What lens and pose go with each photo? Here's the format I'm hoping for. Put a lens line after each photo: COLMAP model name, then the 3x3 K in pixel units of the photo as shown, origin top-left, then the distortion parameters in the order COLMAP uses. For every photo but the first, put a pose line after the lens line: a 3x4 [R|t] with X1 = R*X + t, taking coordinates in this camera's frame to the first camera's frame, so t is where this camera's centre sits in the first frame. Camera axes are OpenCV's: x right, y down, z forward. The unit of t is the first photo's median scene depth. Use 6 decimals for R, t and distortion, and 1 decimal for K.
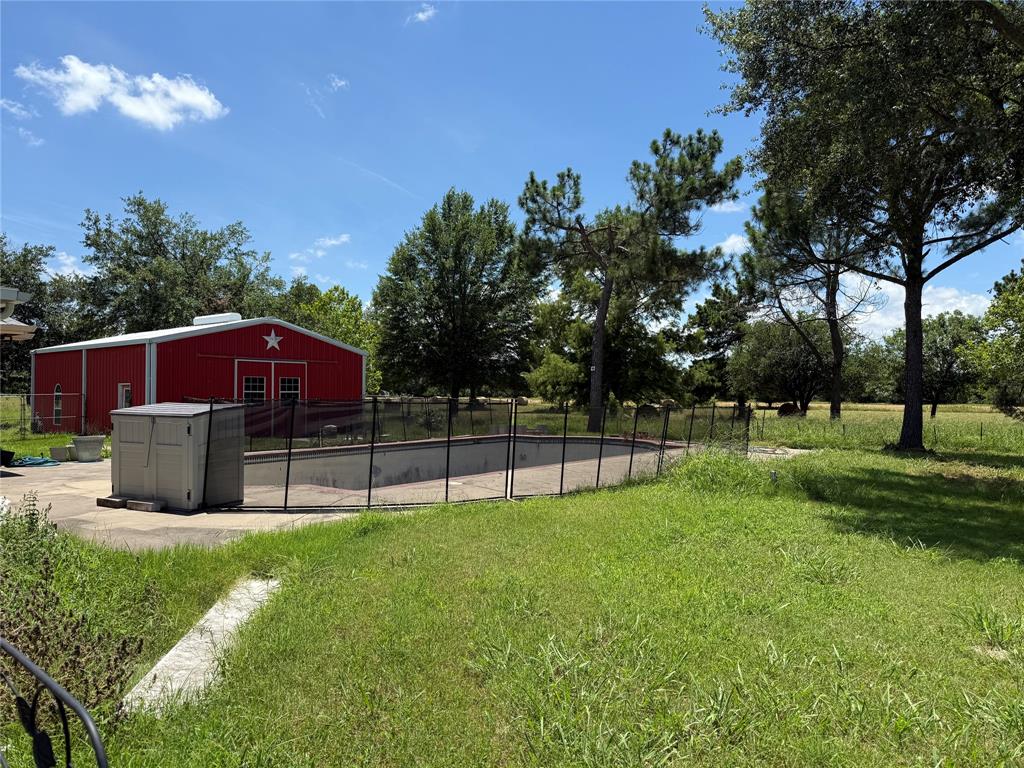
lens RADIAL K [[714.0, 0, 512.0], [0, 714.0, 384.0], [0, 0, 1]] dist [0.114982, -0.157259]
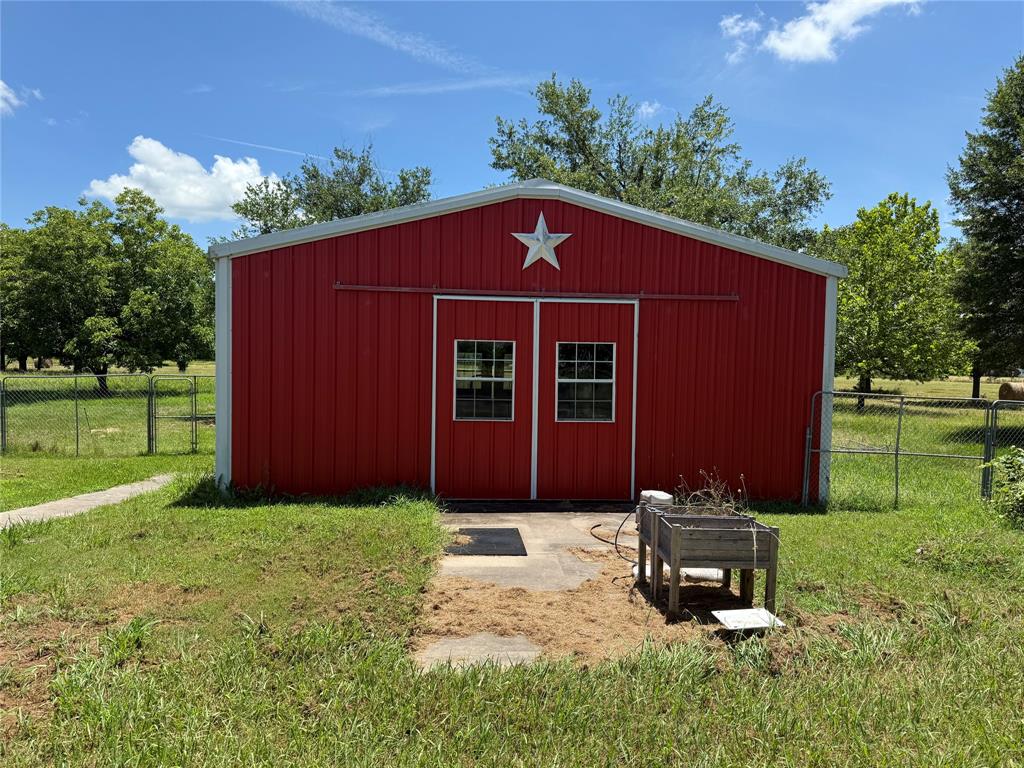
lens RADIAL K [[714.0, 0, 512.0], [0, 714.0, 384.0], [0, 0, 1]] dist [0.114982, -0.157259]
pose [[0.713854, 0.027632, -0.699749, -0.076949], [0.003596, 0.999063, 0.043120, -0.003394], [0.700286, -0.033297, 0.713086, 0.701262]]
